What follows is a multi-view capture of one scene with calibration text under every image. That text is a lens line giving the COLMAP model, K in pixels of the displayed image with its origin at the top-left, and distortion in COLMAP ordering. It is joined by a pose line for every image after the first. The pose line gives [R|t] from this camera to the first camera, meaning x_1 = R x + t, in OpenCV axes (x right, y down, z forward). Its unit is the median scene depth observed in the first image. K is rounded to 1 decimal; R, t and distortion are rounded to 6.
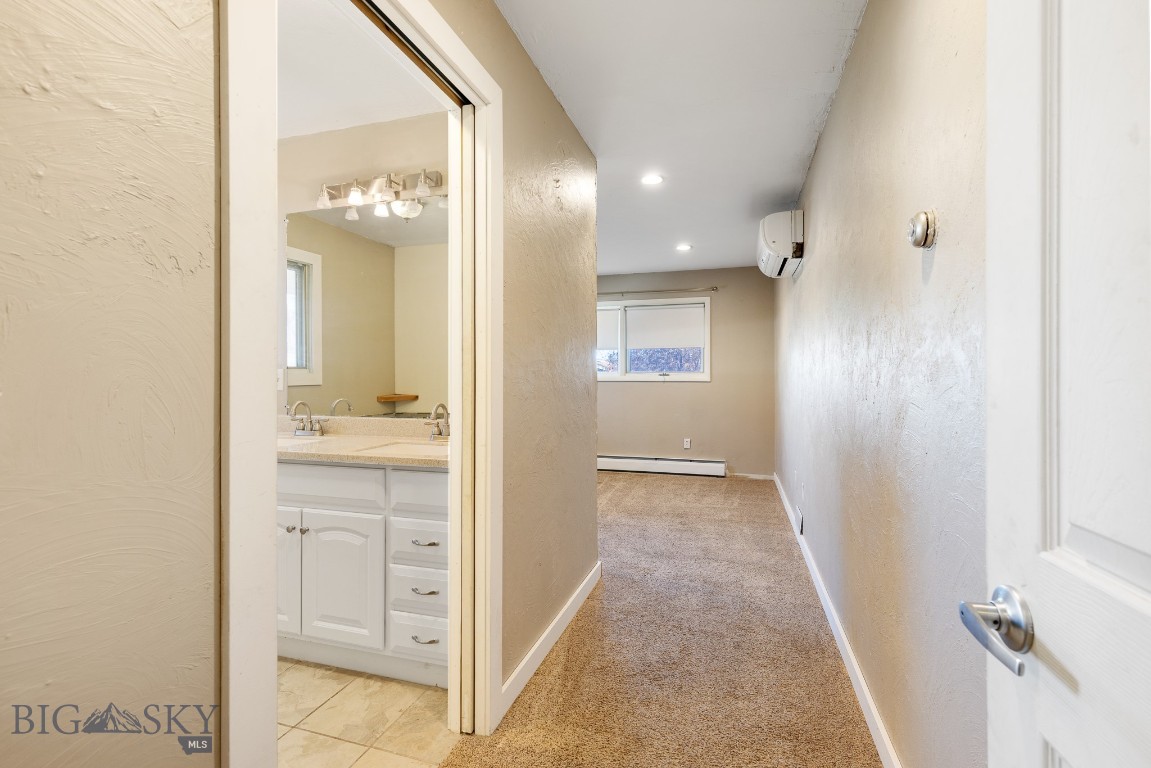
lens RADIAL K [[517.0, 0, 577.0], [0, 517.0, 384.2], [0, 0, 1]] dist [0.005476, 0.000472]
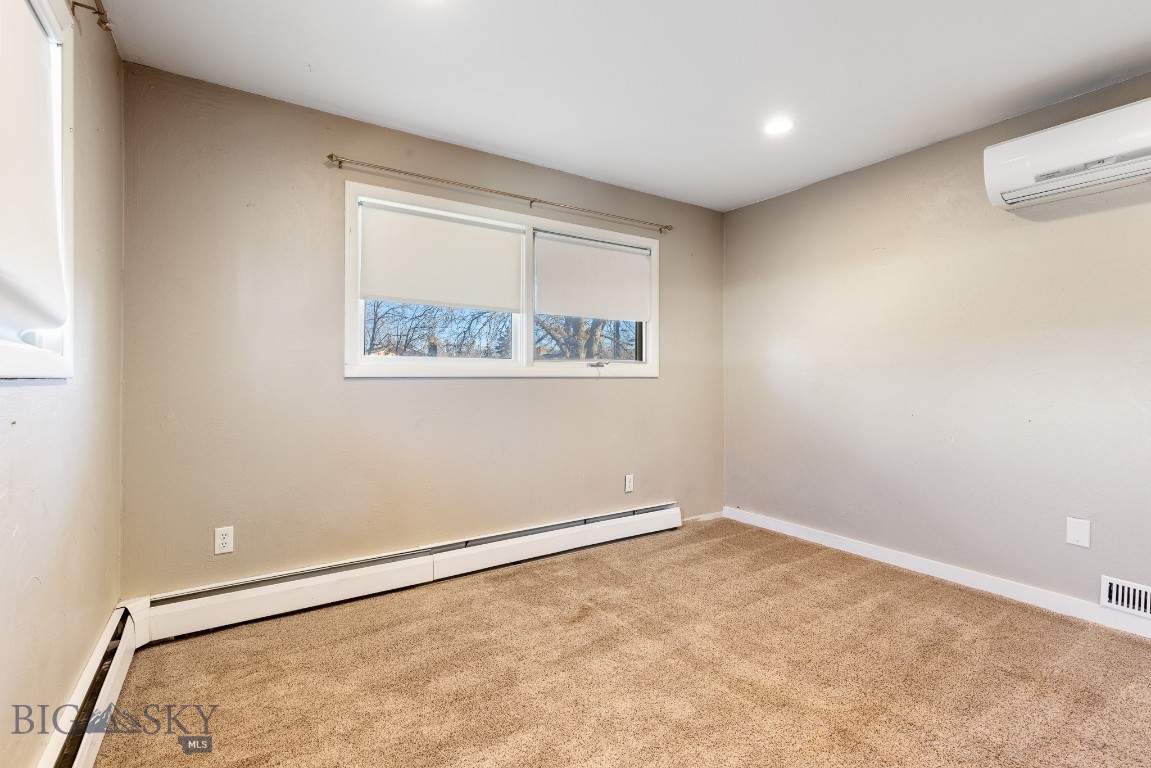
lens RADIAL K [[517.0, 0, 575.5], [0, 517.0, 375.0], [0, 0, 1]] dist [0.005476, 0.000472]
pose [[0.624174, -0.002362, 0.781282, -0.280009], [0.002308, 0.999997, 0.001179, -0.008887], [-0.781282, 0.001068, 0.624177, 0.672162]]
